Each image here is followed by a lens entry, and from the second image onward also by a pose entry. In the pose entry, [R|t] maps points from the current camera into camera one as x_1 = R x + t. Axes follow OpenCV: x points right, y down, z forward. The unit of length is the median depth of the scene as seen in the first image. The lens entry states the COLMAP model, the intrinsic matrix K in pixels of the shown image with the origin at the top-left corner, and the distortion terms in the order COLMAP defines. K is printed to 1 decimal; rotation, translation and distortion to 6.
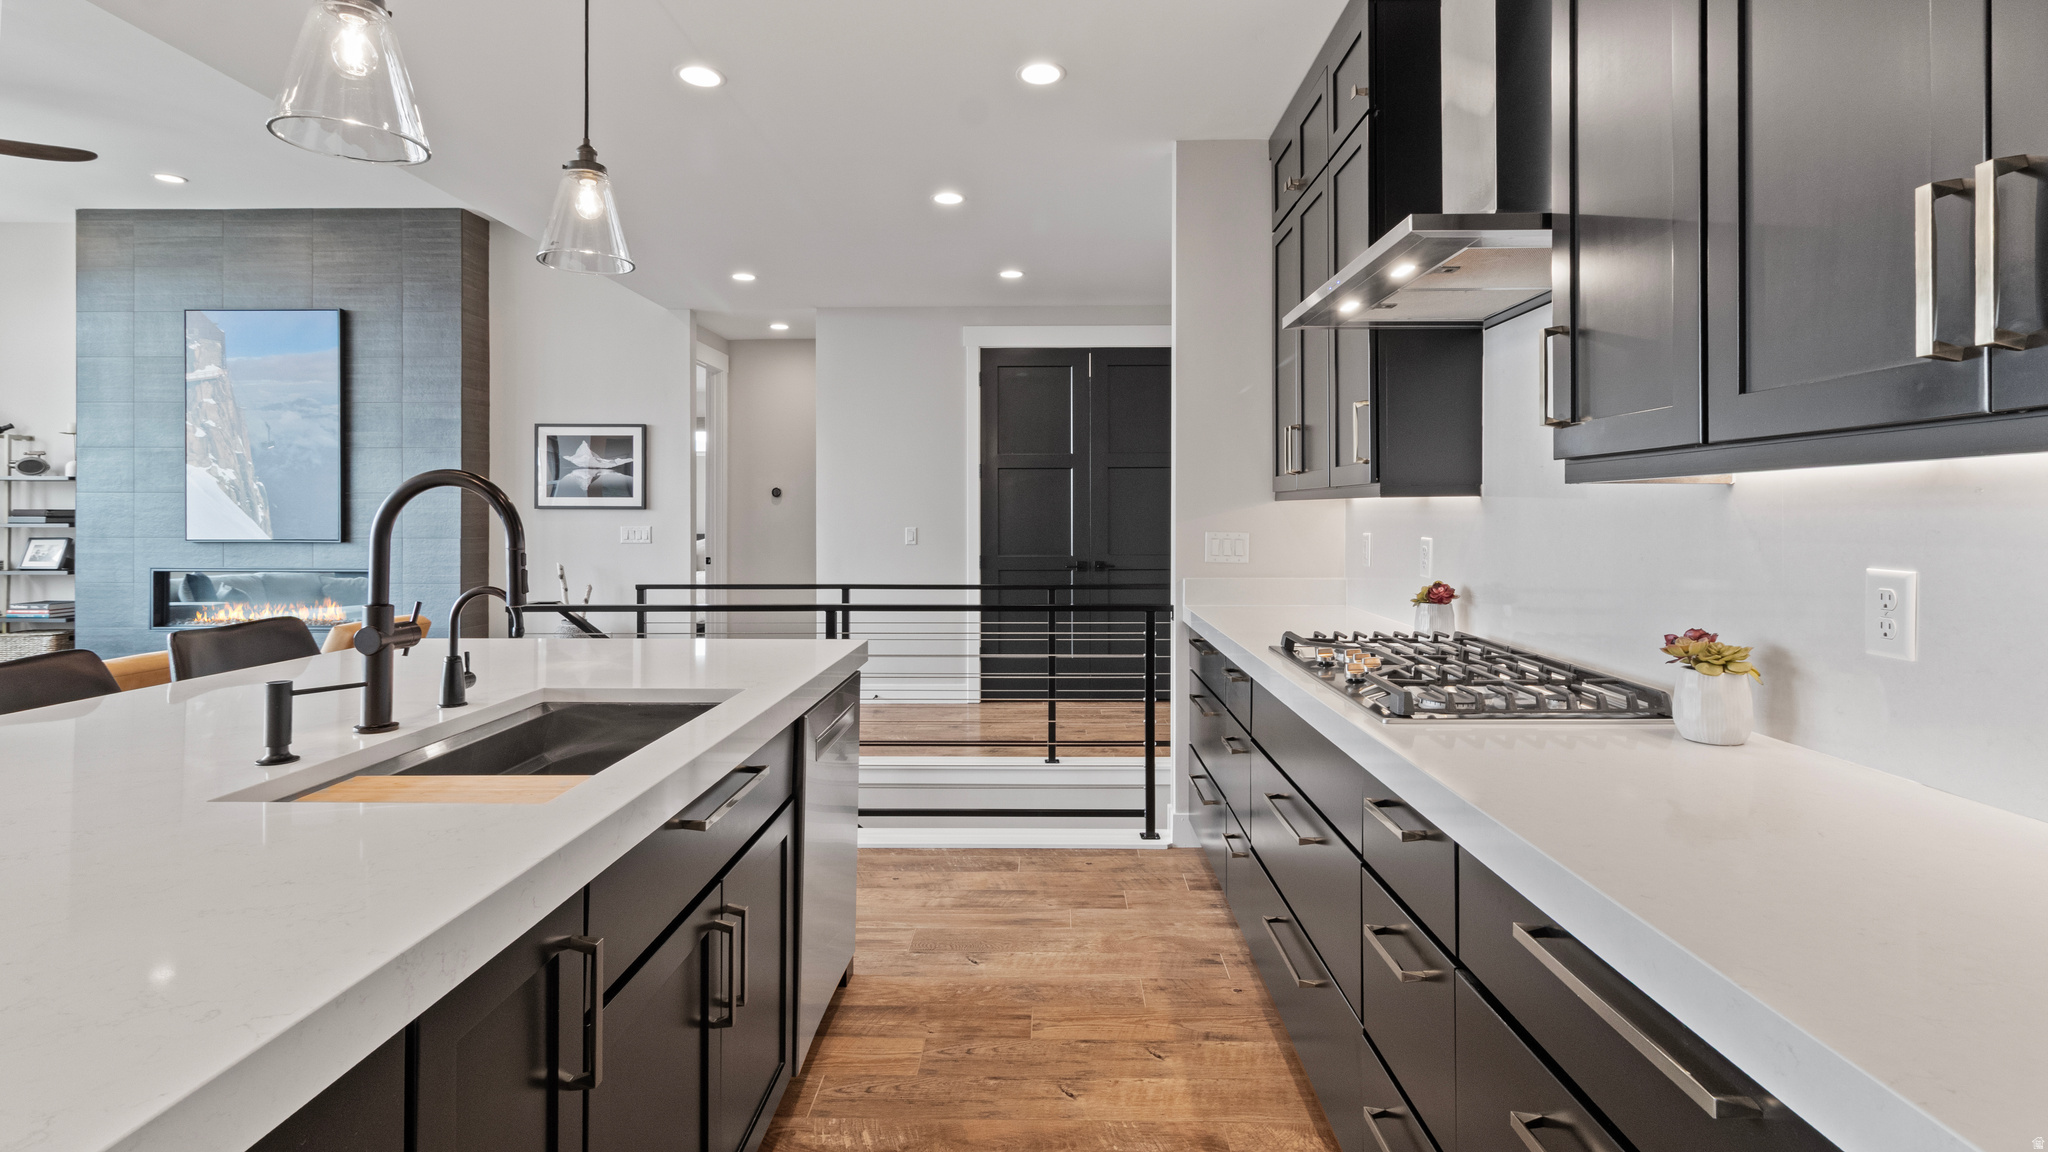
lens RADIAL K [[970.0, 0, 1041.7], [0, 970.0, 512.7], [0, 0, 1]] dist [0.002868, 0.000497]
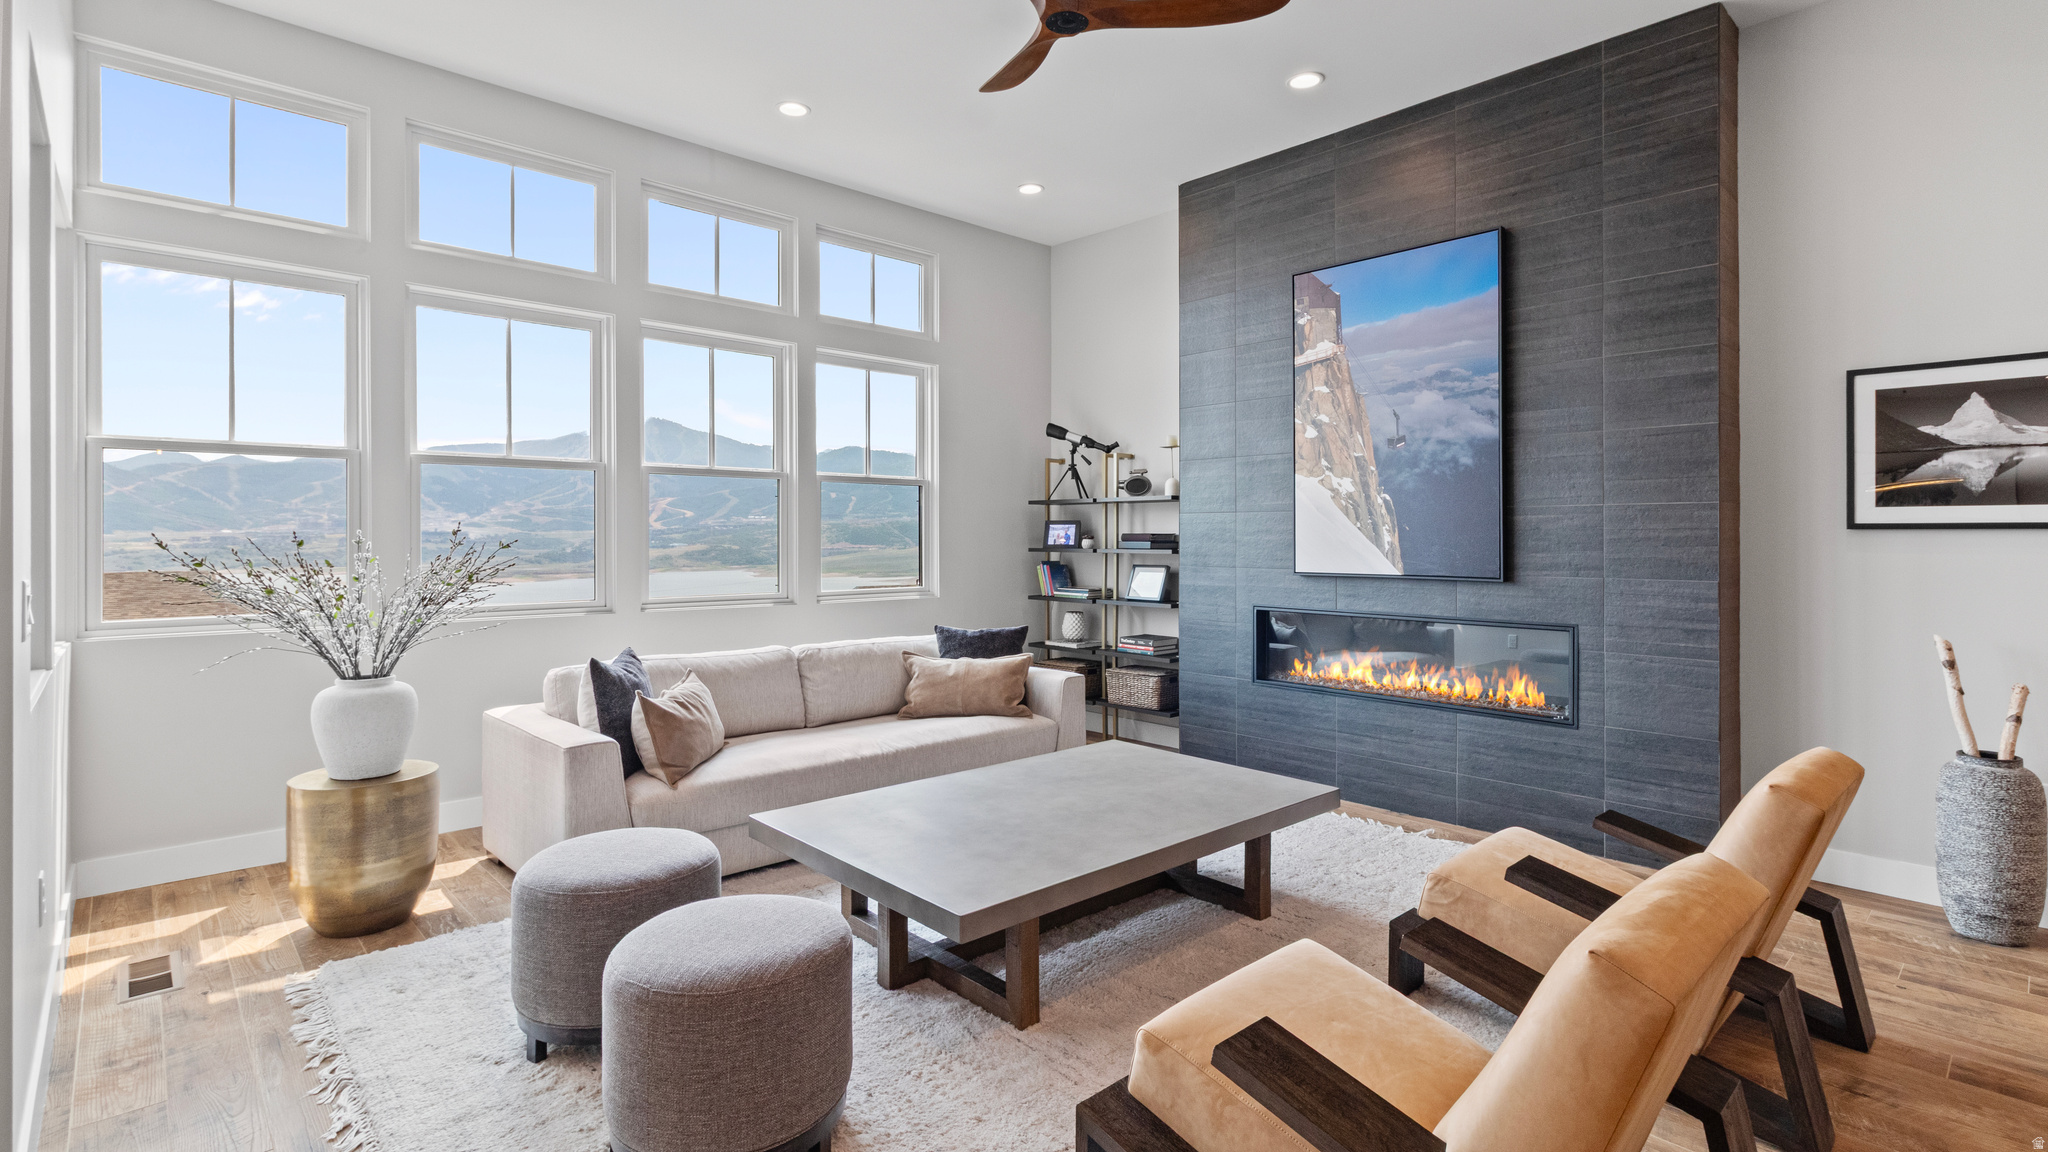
lens RADIAL K [[962.5, 0, 1036.7], [0, 962.5, 533.4], [0, 0, 1]] dist [0.001230, 0.000545]
pose [[0.693815, -0.003649, -0.720144, -0.470855], [0.000550, 0.999990, -0.004537, 0.000466], [0.720153, 0.002752, 0.693810, 0.320796]]
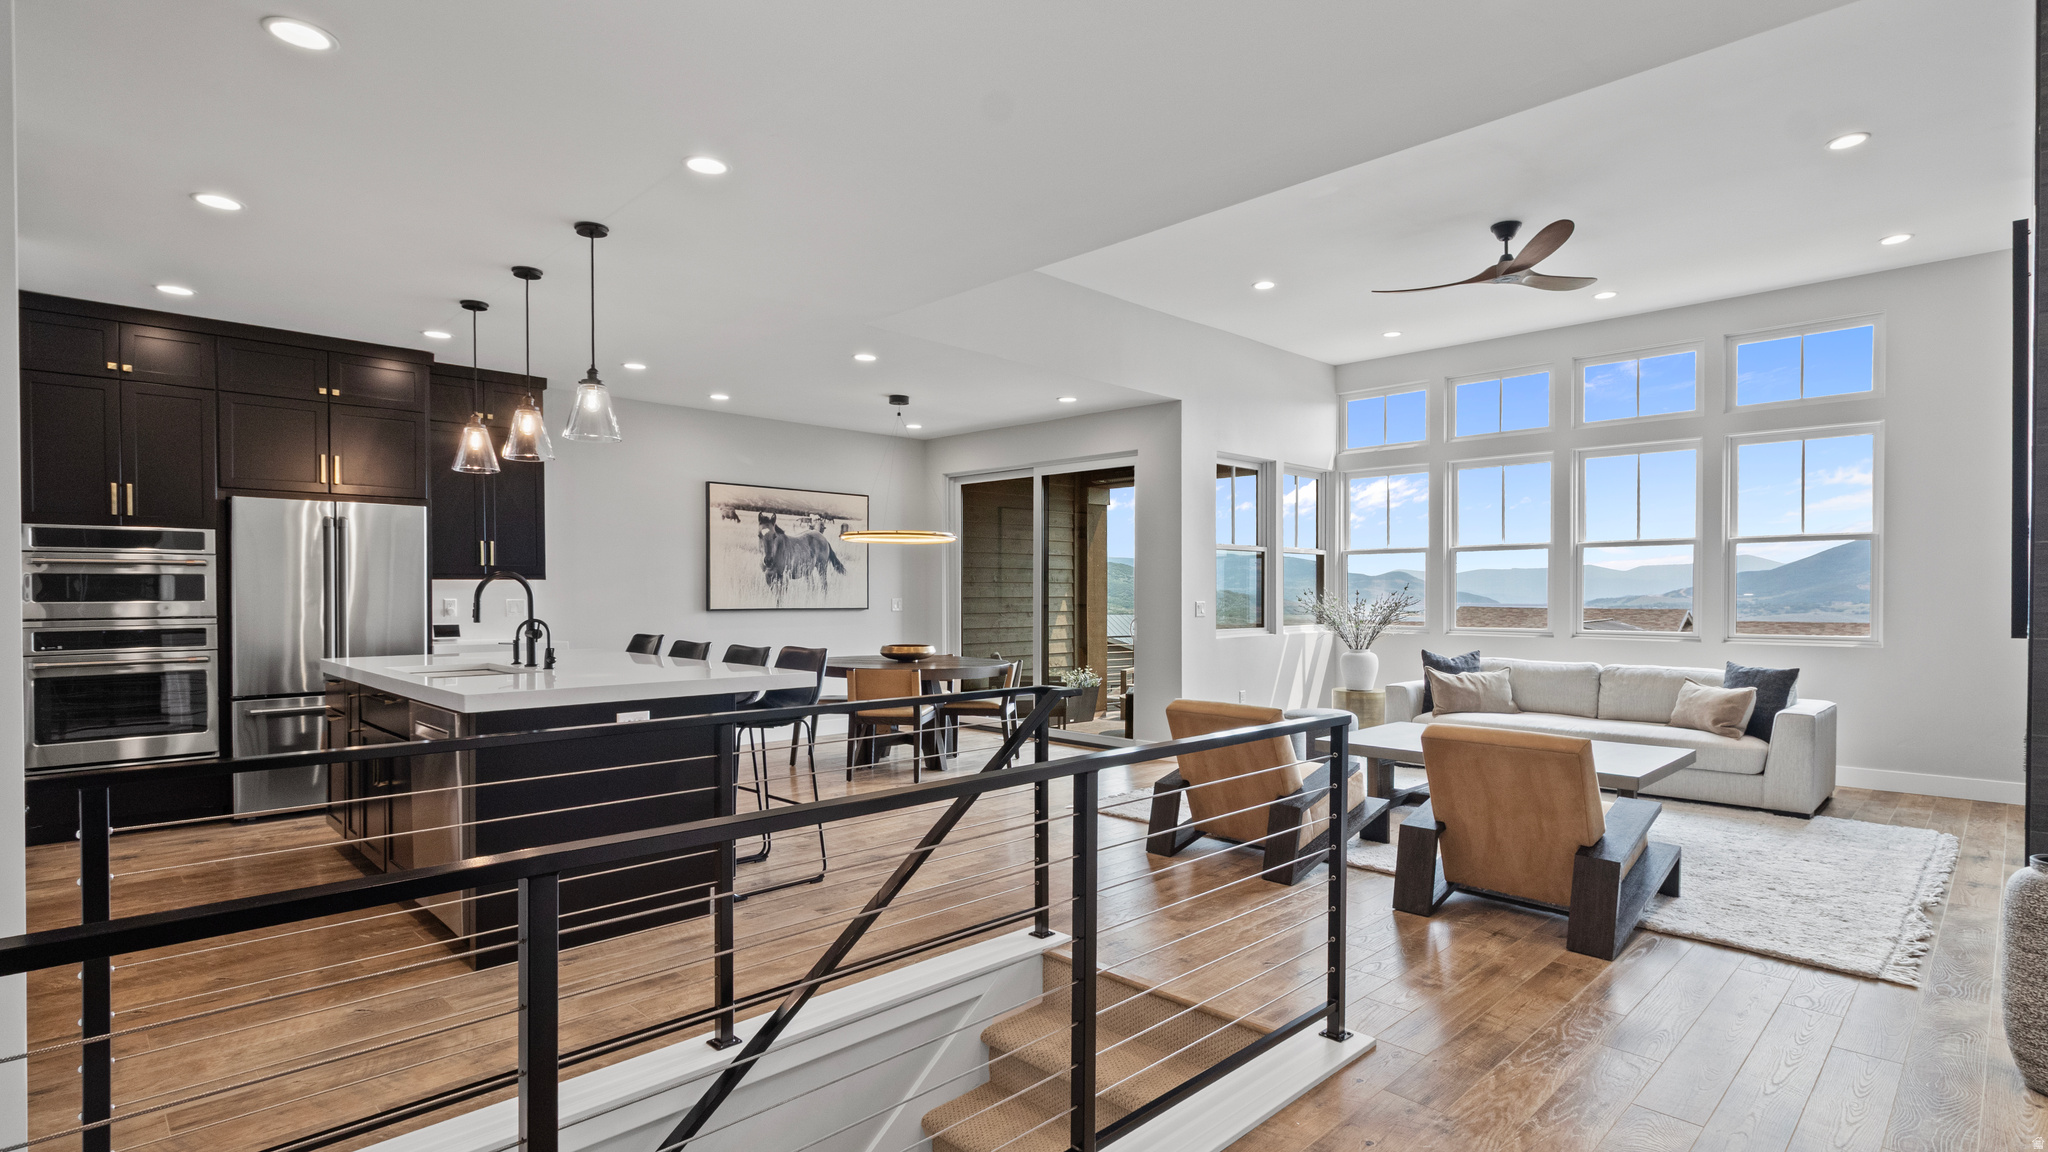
lens RADIAL K [[996.4, 0, 1050.8], [0, 996.4, 604.7], [0, 0, 1]] dist [0.001412, 0.000393]
pose [[-0.691564, 0.007791, -0.722273, 0.083706], [0.000945, 0.999951, 0.009882, 0.005004], [0.722315, 0.006152, -0.691537, 0.998134]]
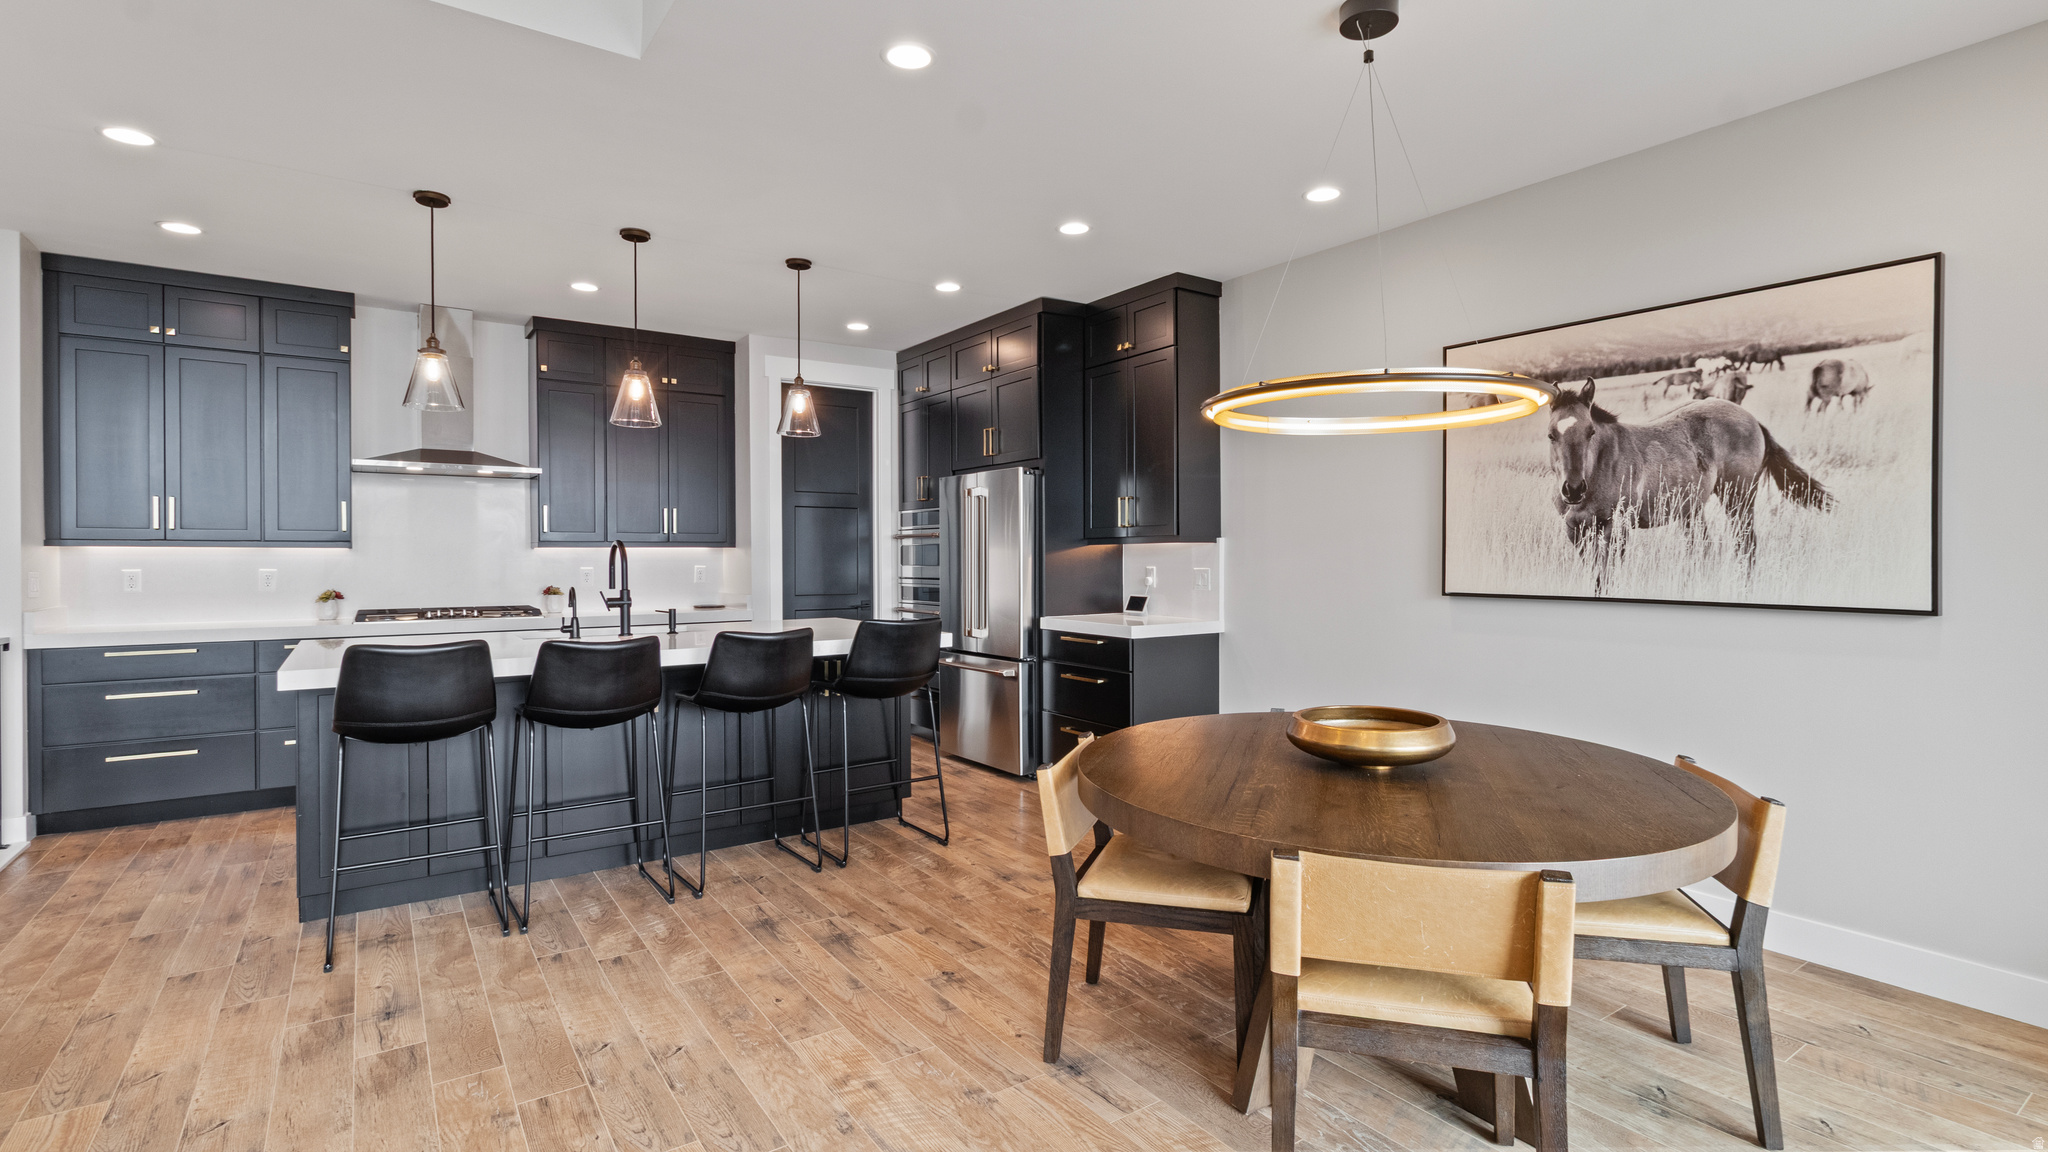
lens RADIAL K [[957.1, 0, 1037.3], [0, 957.1, 562.2], [0, 0, 1]] dist [0.001724, 0.000141]
pose [[-0.586894, -0.006220, 0.809640, -0.874752], [-0.002166, 0.999979, 0.006112, -0.000310], [-0.809661, 0.001834, -0.586895, 0.406516]]
